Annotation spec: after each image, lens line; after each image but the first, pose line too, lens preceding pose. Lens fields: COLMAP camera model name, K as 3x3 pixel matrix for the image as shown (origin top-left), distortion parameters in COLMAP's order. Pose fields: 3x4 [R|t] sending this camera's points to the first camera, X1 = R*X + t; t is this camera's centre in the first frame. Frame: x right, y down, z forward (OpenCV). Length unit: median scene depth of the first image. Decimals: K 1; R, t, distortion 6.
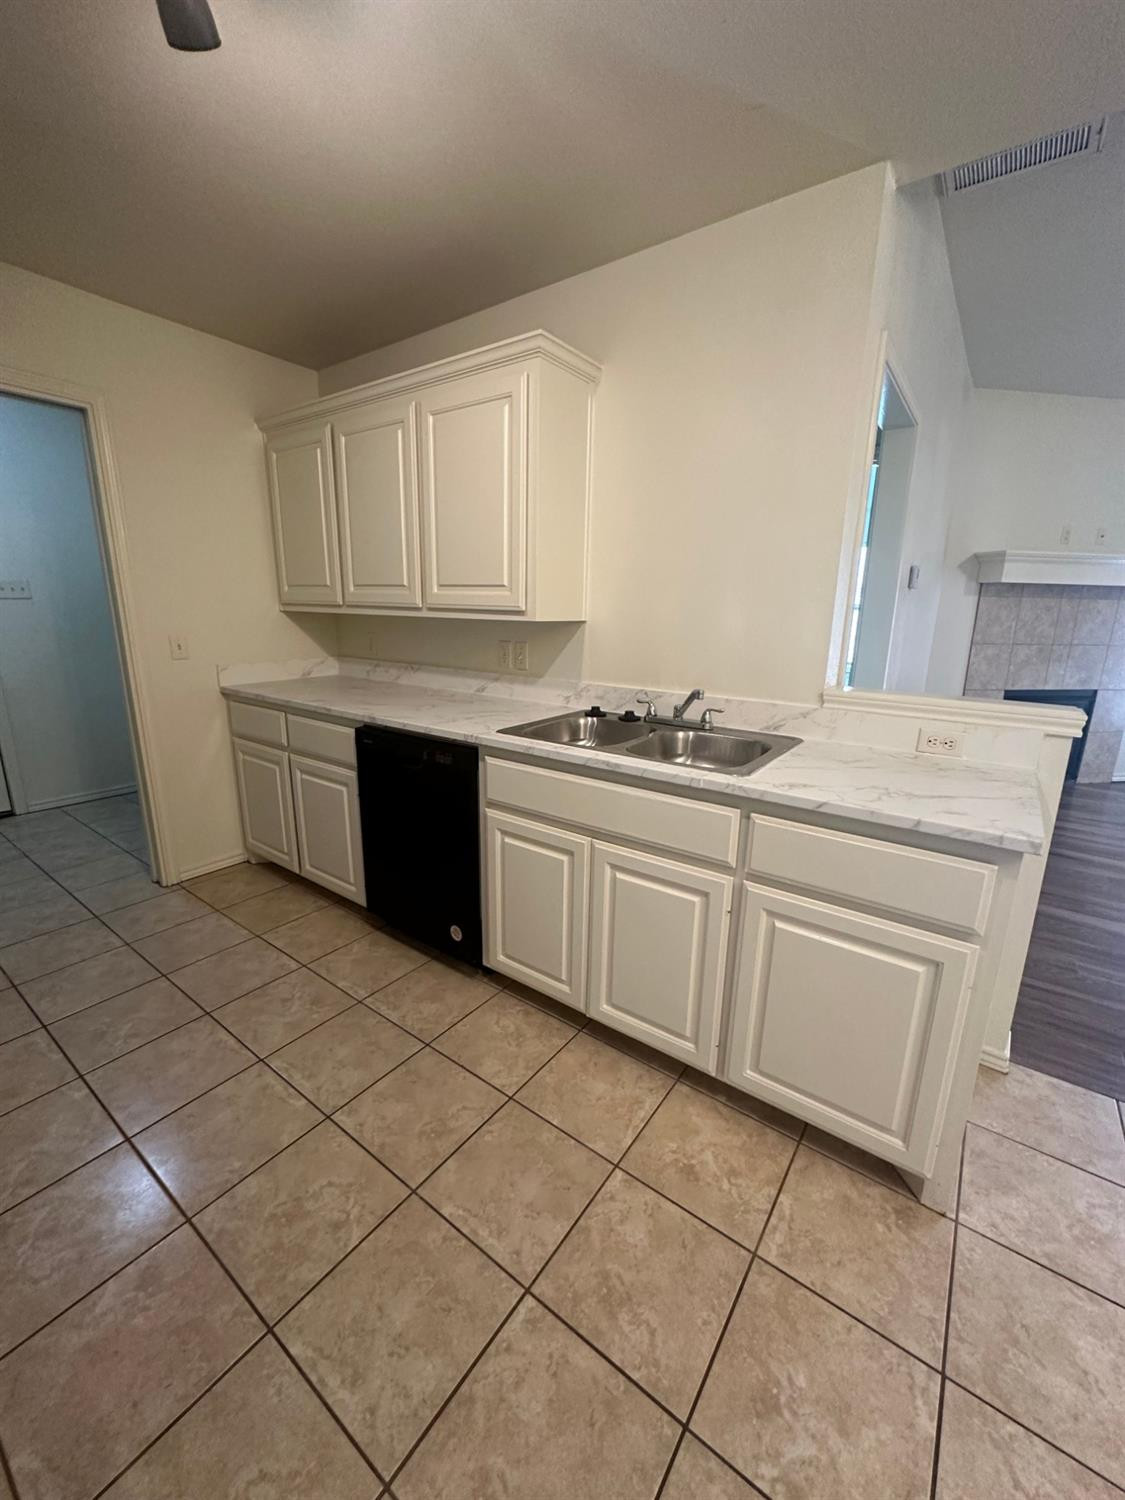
lens RADIAL K [[596.6, 0, 563.0], [0, 596.6, 752.0], [0, 0, 1]] dist [-0.001681, 0.000061]
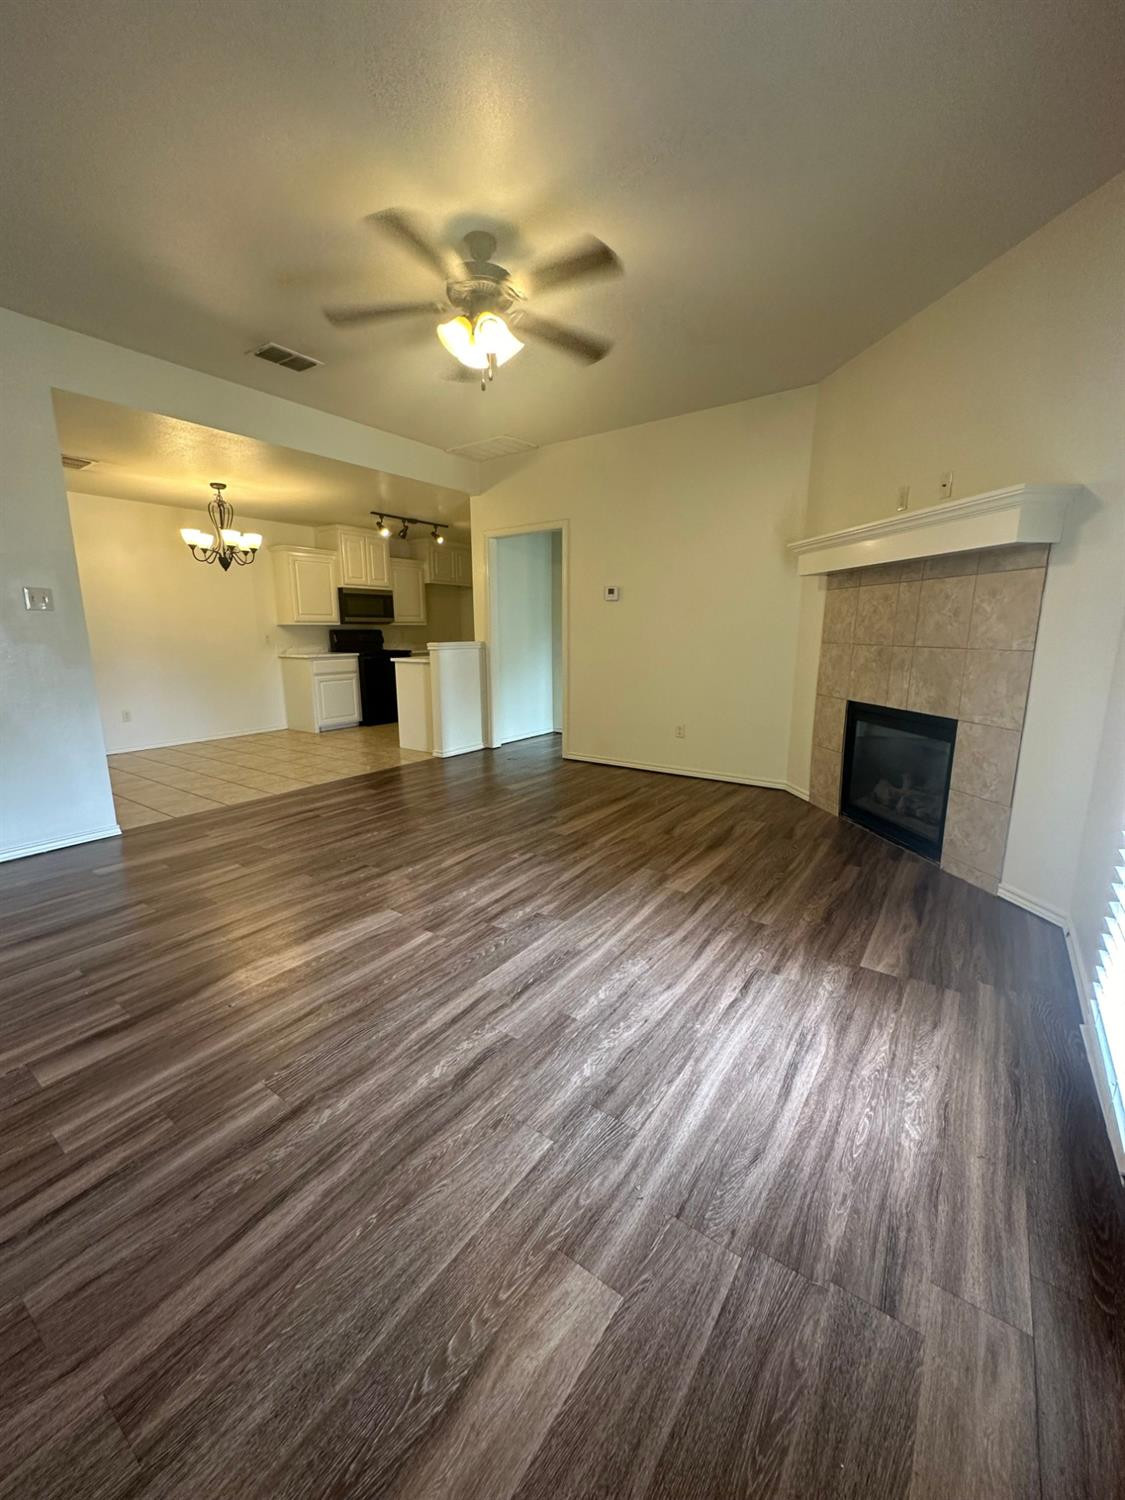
lens RADIAL K [[596.6, 0, 566.4], [0, 596.6, 752.0], [0, 0, 1]] dist [-0.001681, 0.000061]
pose [[0.018469, 0.185622, -0.982448, 1.563146], [-0.238073, 0.955169, 0.175992, -0.088670], [0.971072, 0.230643, 0.061833, 0.594045]]
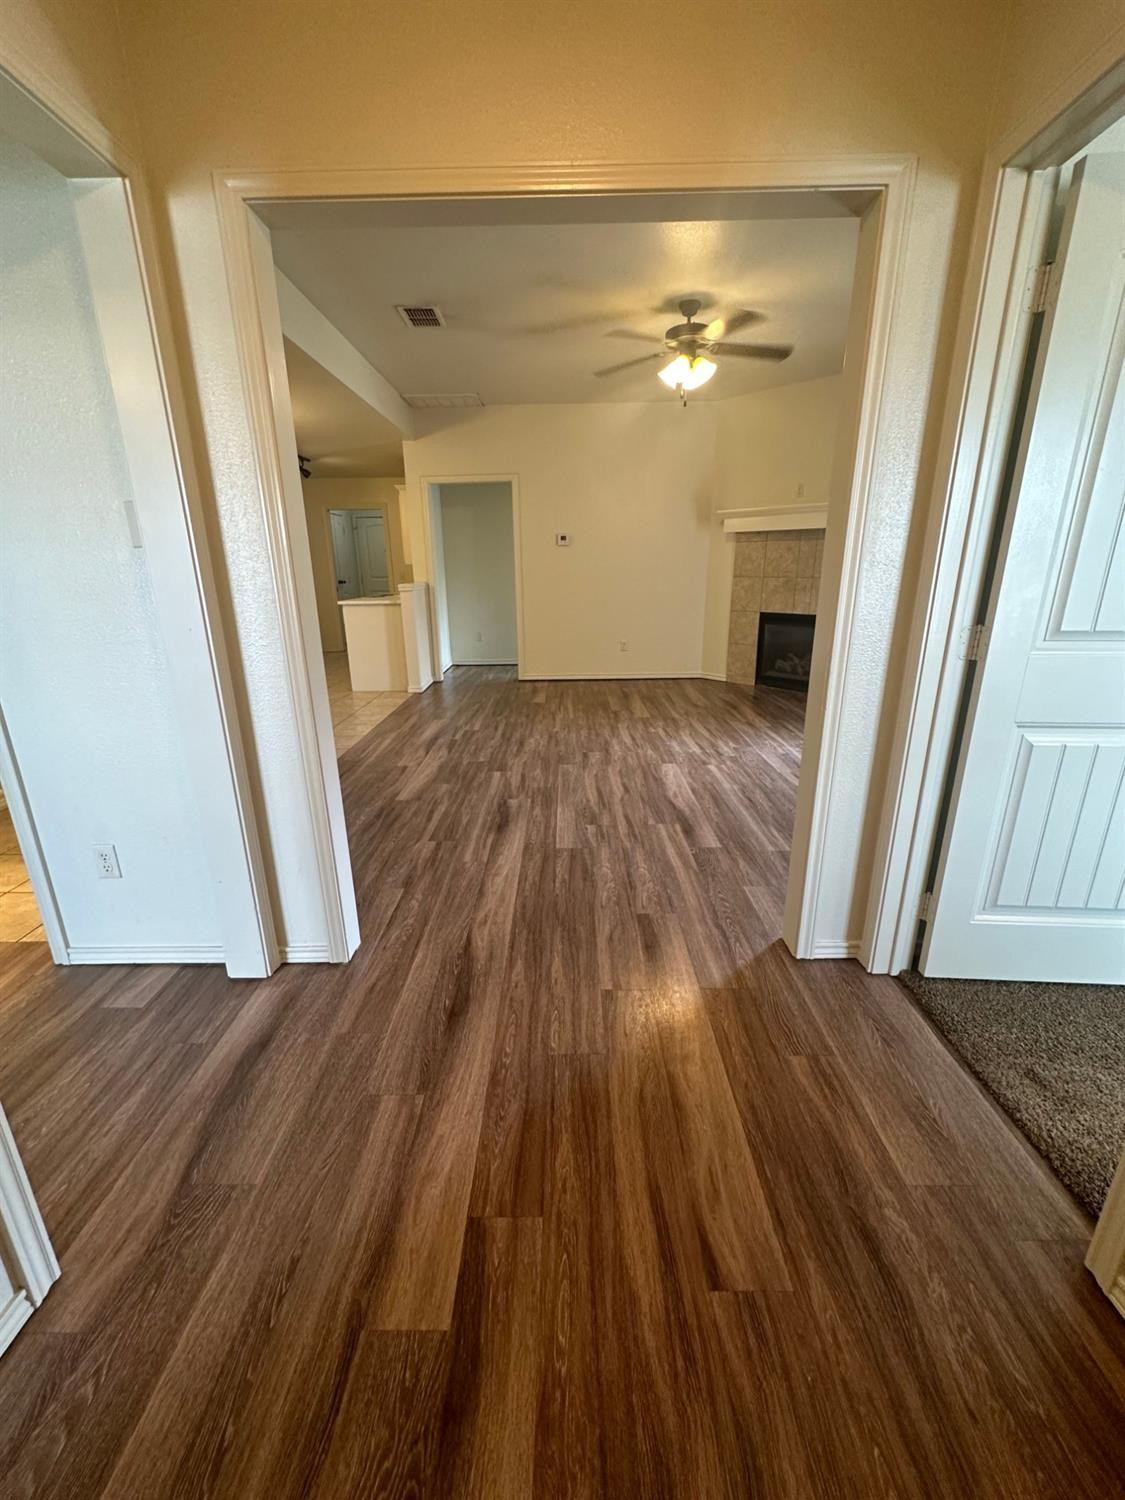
lens RADIAL K [[596.6, 0, 563.6], [0, 596.6, 750.6], [0, 0, 1]] dist [-0.001681, 0.000061]
pose [[0.587351, 0.219729, -0.778934, 1.604675], [-0.175324, 0.974130, 0.142590, 0.085756], [0.790114, 0.052815, 0.610680, -0.152226]]
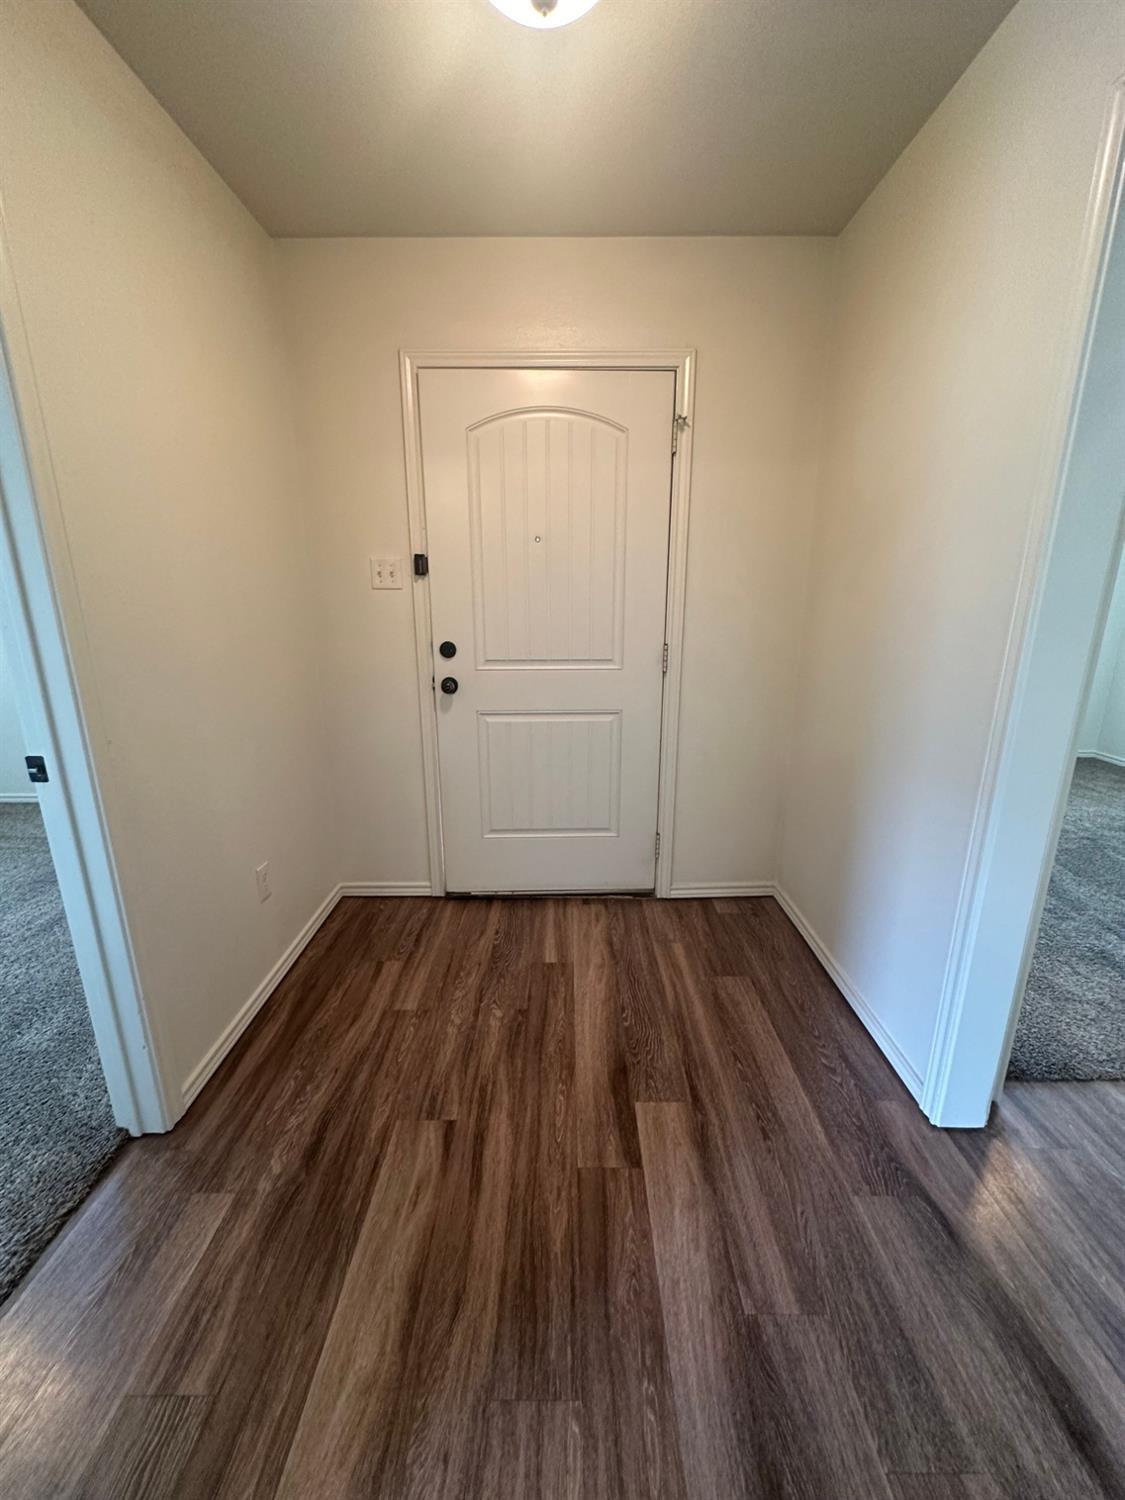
lens RADIAL K [[596.6, 0, 558.6], [0, 596.6, 748.3], [0, 0, 1]] dist [-0.001681, 0.000061]
pose [[-0.581646, -0.217536, 0.783815, 1.249709], [0.187645, 0.901708, 0.389502, 0.011048], [-0.791503, 0.373631, -0.483655, 0.089236]]
